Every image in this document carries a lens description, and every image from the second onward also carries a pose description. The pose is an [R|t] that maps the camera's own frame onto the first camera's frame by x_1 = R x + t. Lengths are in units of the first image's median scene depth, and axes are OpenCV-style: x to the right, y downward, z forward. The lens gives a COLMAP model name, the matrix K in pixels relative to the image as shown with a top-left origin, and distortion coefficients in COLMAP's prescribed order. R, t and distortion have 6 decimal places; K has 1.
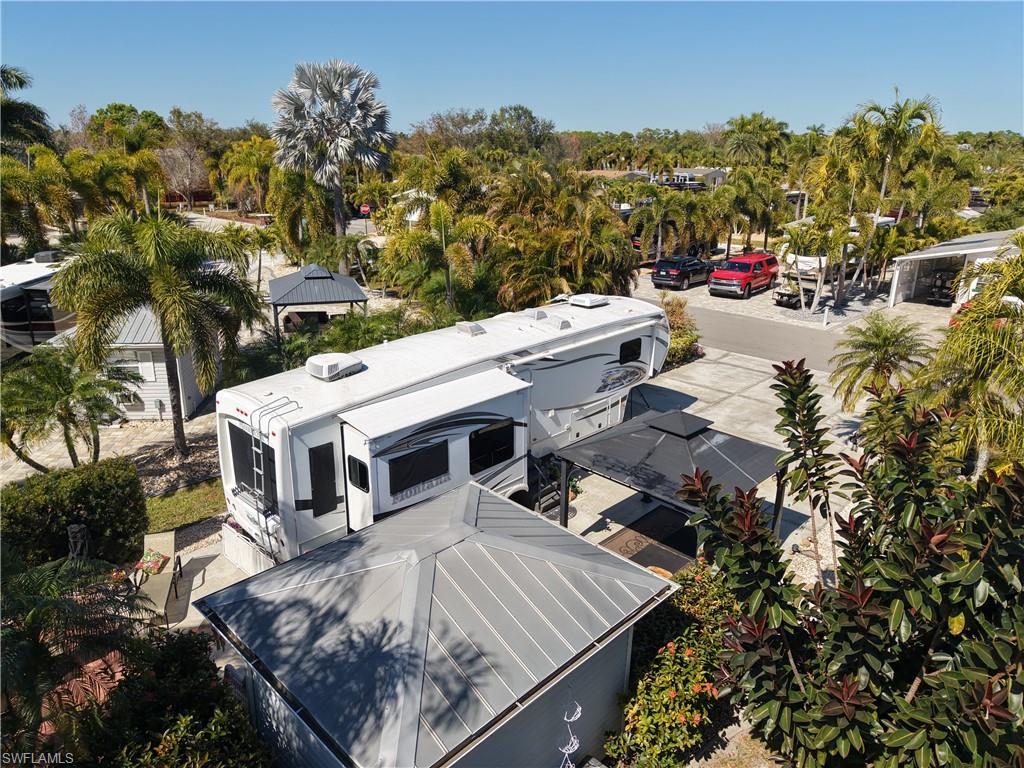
lens RADIAL K [[695.9, 0, 511.0], [0, 695.9, 367.3], [0, 0, 1]] dist [0.011368, -0.005316]
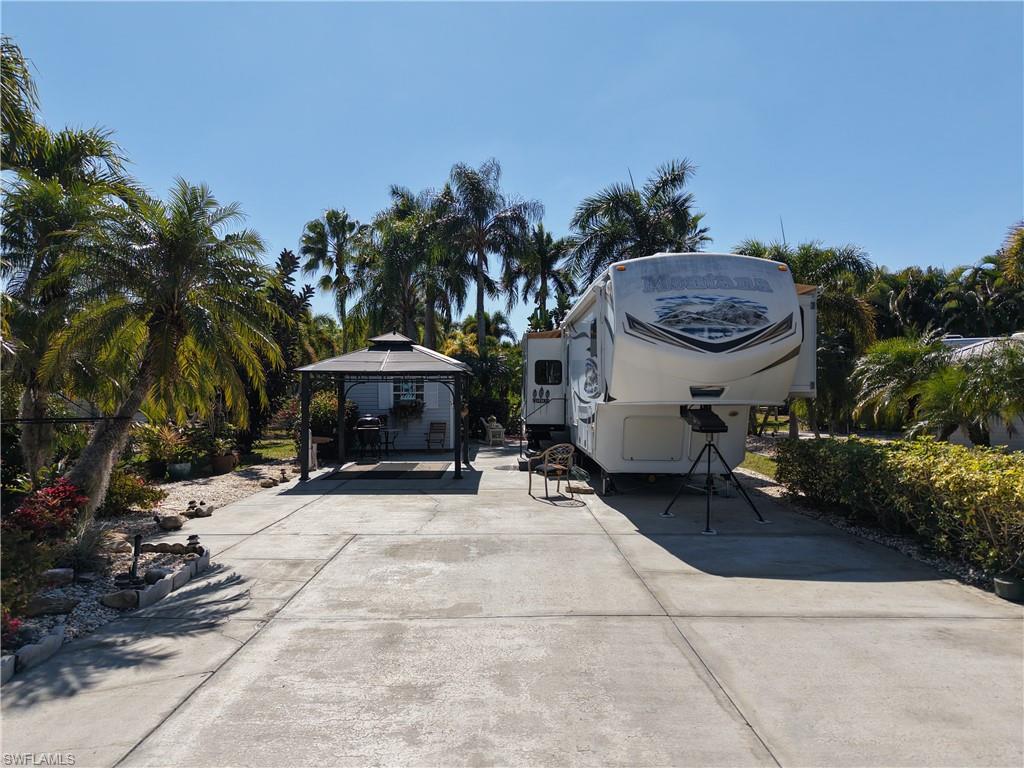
lens RADIAL K [[688.9, 0, 505.9], [0, 688.9, 387.4], [0, 0, 1]] dist [0.038949, -0.061591]
pose [[-0.708201, -0.013300, -0.705886, 0.776170], [-0.216505, 0.955742, 0.199207, -0.100326], [0.671995, 0.293906, -0.679736, 1.636775]]
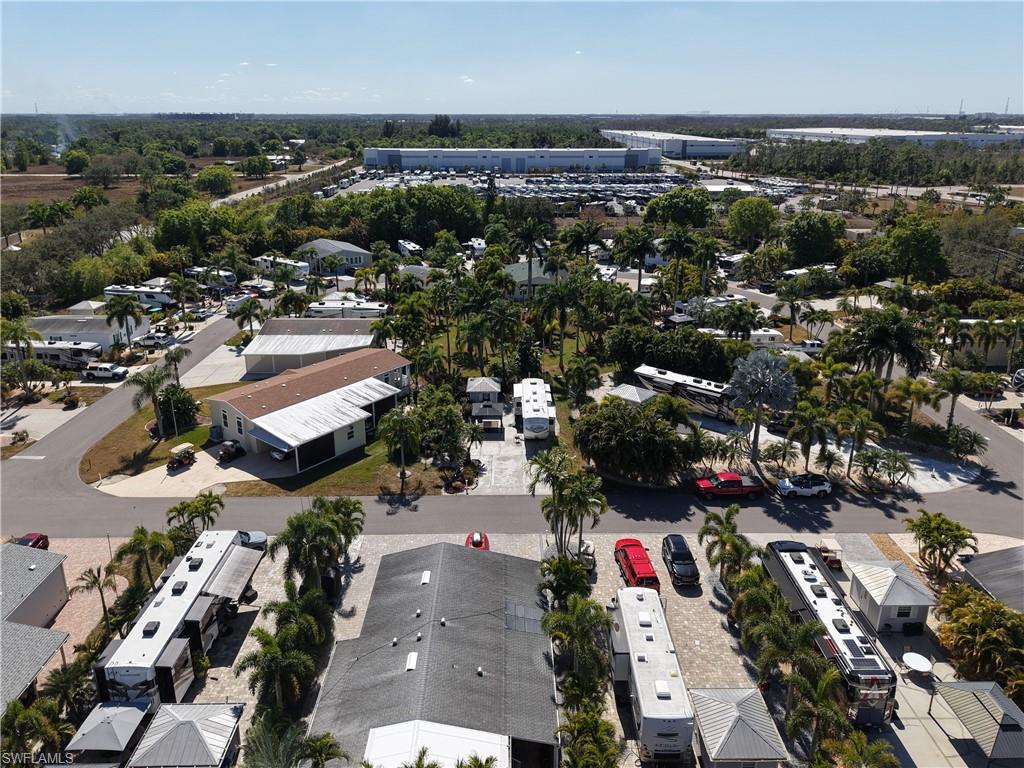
lens RADIAL K [[715.6, 0, 516.8], [0, 715.6, 318.0], [0, 0, 1]] dist [0.003094, 0.004550]
pose [[-0.702984, 0.185036, -0.686713, 3.377206], [-0.221279, 0.860734, 0.458447, -2.778134], [0.675906, 0.474236, -0.564138, 3.524428]]
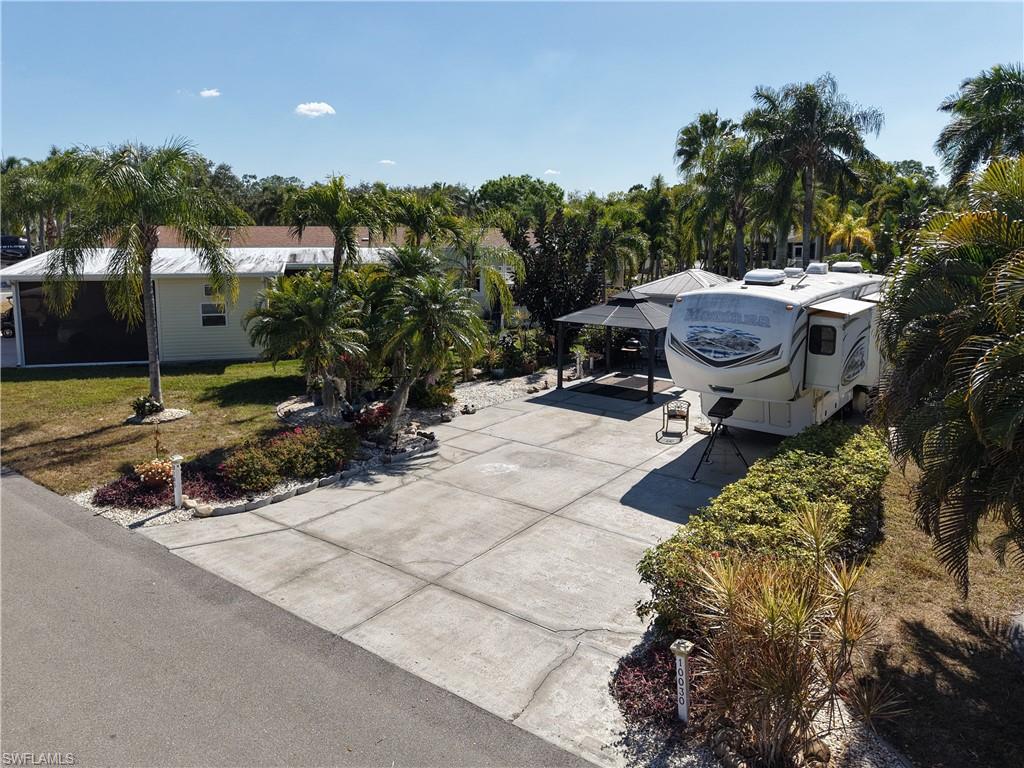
lens RADIAL K [[726.1, 0, 510.5], [0, 726.1, 337.3], [0, 0, 1]] dist [0.009617, -0.004182]
pose [[-0.989871, 0.006071, -0.141842, 0.637903], [-0.057085, 0.897746, 0.436800, -0.466581], [0.129990, 0.440473, -0.888306, 2.114135]]
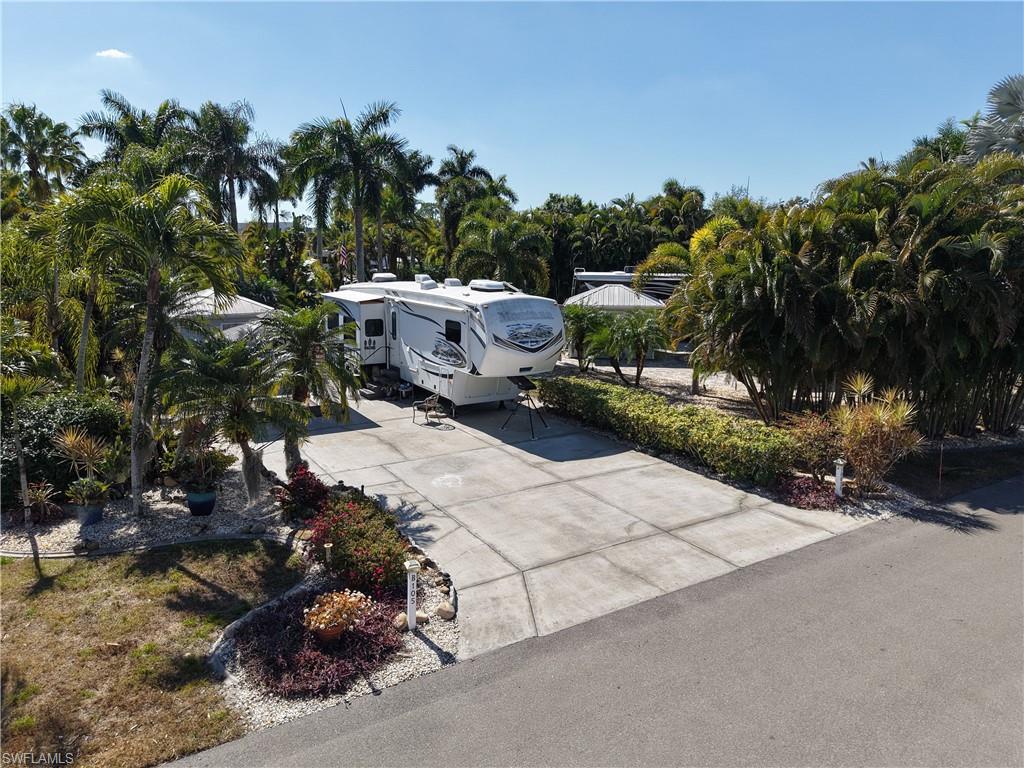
lens RADIAL K [[695.9, 0, 511.0], [0, 695.9, 367.3], [0, 0, 1]] dist [0.011368, -0.005316]
pose [[-0.239393, 0.158894, -0.957833, 1.393813], [-0.302304, 0.925283, 0.229050, -0.286718], [0.922661, 0.344389, -0.173472, 1.535946]]
